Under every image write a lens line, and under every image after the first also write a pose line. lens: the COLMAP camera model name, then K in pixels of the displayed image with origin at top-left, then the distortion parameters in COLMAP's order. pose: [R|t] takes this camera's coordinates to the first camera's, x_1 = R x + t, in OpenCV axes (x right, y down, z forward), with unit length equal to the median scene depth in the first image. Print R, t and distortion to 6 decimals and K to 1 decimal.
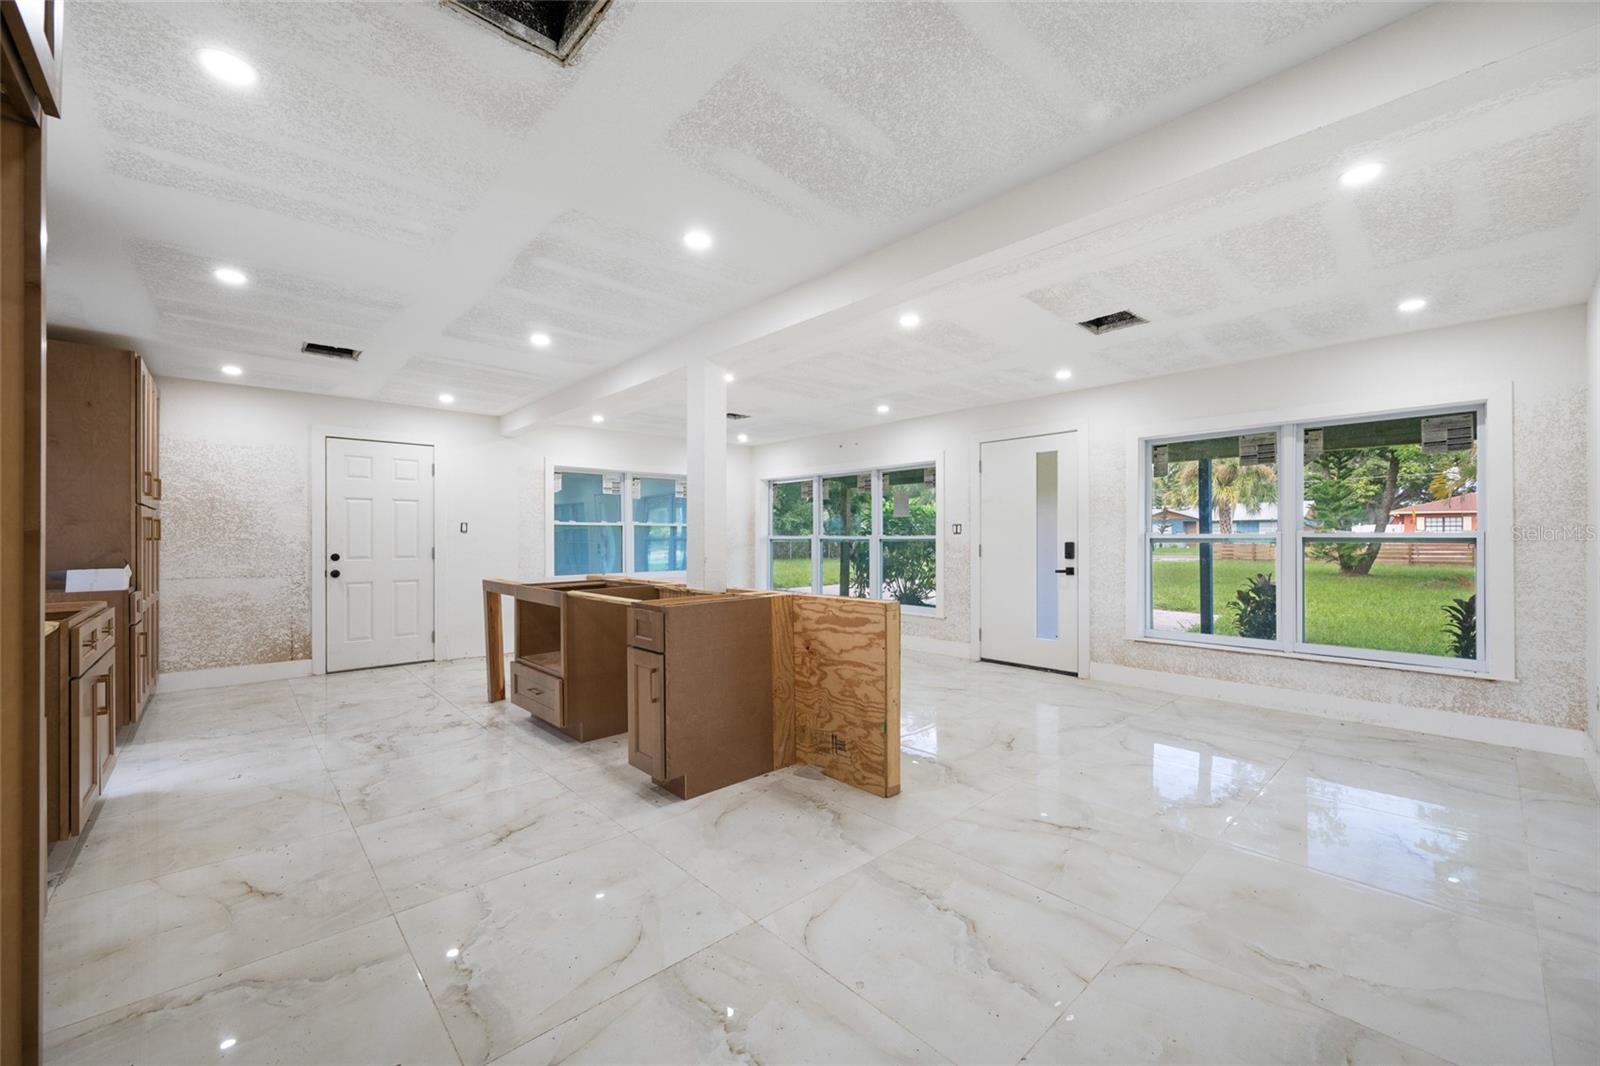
lens RADIAL K [[635.2, 0, 804.0], [0, 635.2, 537.8], [0, 0, 1]] dist [0.001063, 0.000326]
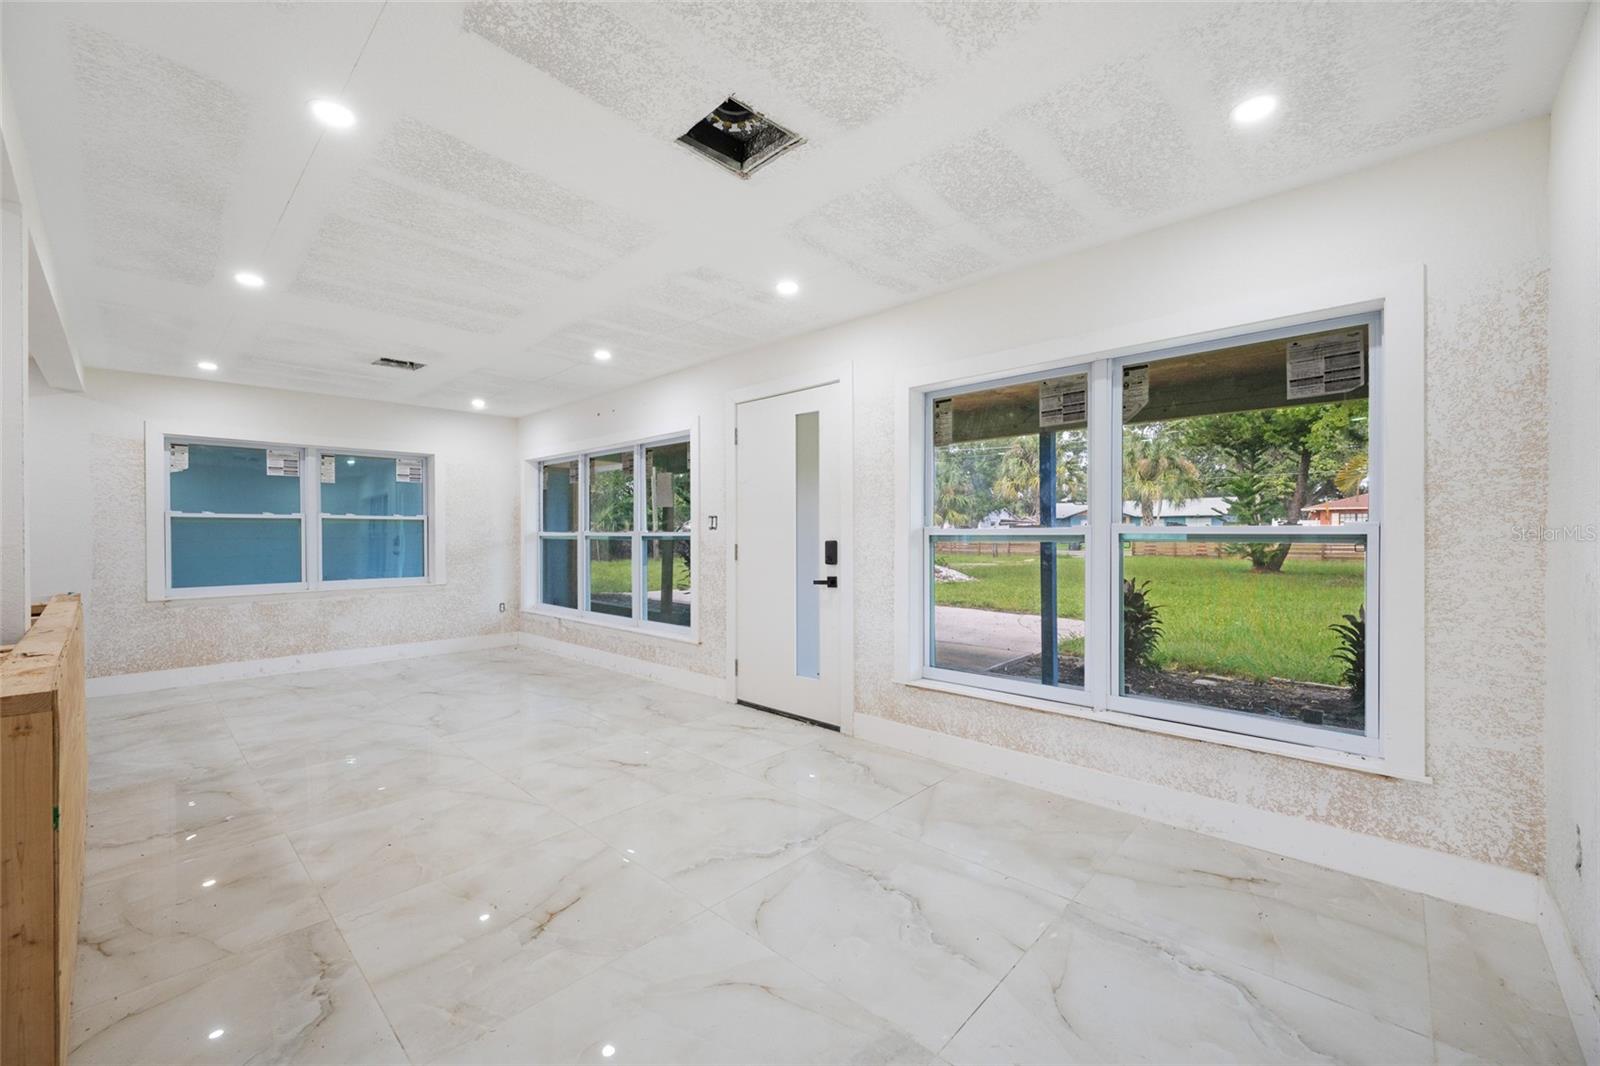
lens RADIAL K [[633.4, 0, 798.3], [0, 633.4, 538.8], [0, 0, 1]] dist [0.001184, 0.000092]
pose [[0.997908, -0.001676, 0.064635, 0.324576], [0.001162, 0.999967, 0.007987, -0.000904], [-0.064646, -0.007895, 0.997877, 0.293883]]
